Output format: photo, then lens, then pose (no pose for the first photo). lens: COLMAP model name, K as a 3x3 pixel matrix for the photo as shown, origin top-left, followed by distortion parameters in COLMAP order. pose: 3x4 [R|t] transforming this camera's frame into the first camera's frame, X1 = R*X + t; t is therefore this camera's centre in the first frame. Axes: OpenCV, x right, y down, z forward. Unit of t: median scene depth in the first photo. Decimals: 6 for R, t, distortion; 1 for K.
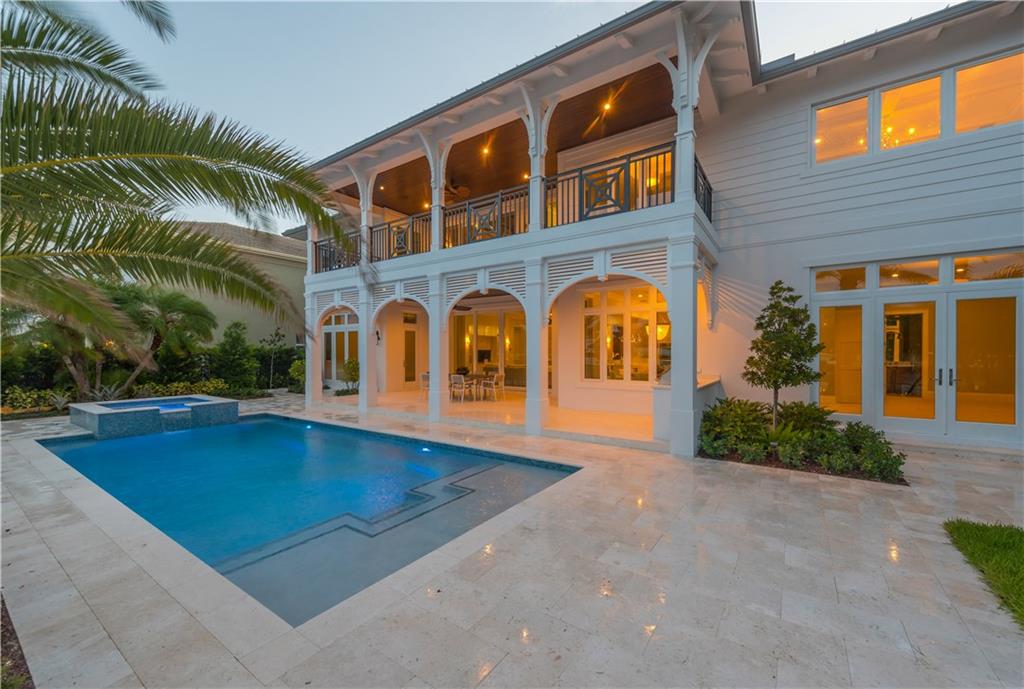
lens RADIAL K [[408.9, 0, 512.0], [0, 408.9, 344.5], [0, 0, 1]] dist [0.027433, -0.000031]
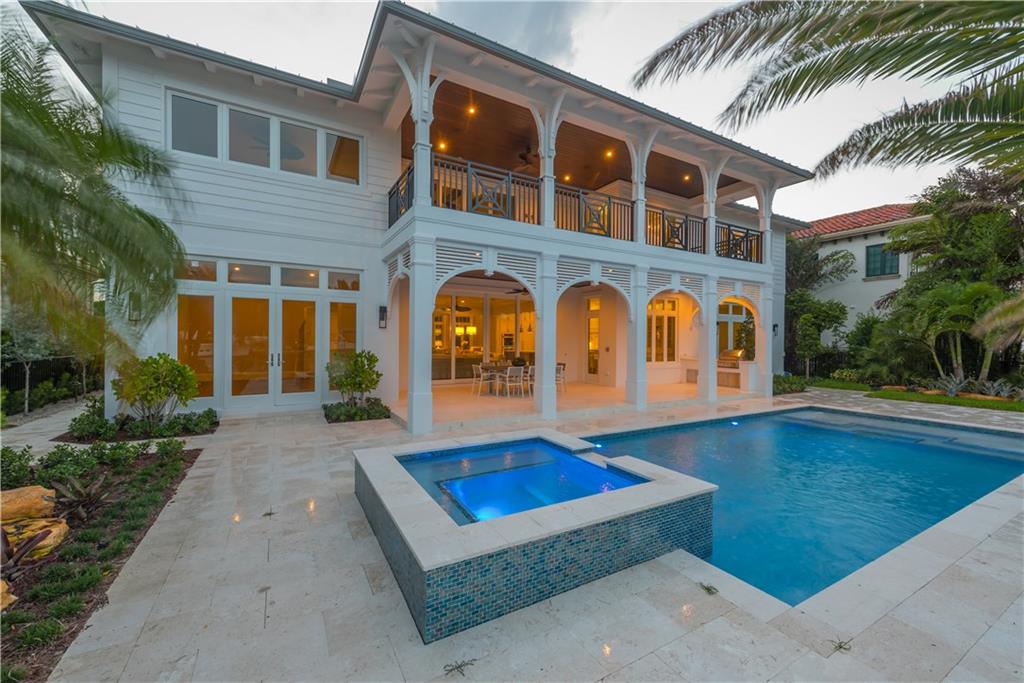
lens RADIAL K [[399.6, 0, 512.0], [0, 399.6, 341.5], [0, 0, 1]] dist [0.000525, 0.000035]
pose [[0.431845, 0.003696, 0.901940, -1.284955], [-0.021482, 0.999750, 0.006189, 0.019915], [-0.901692, -0.022049, 0.431817, 0.888478]]
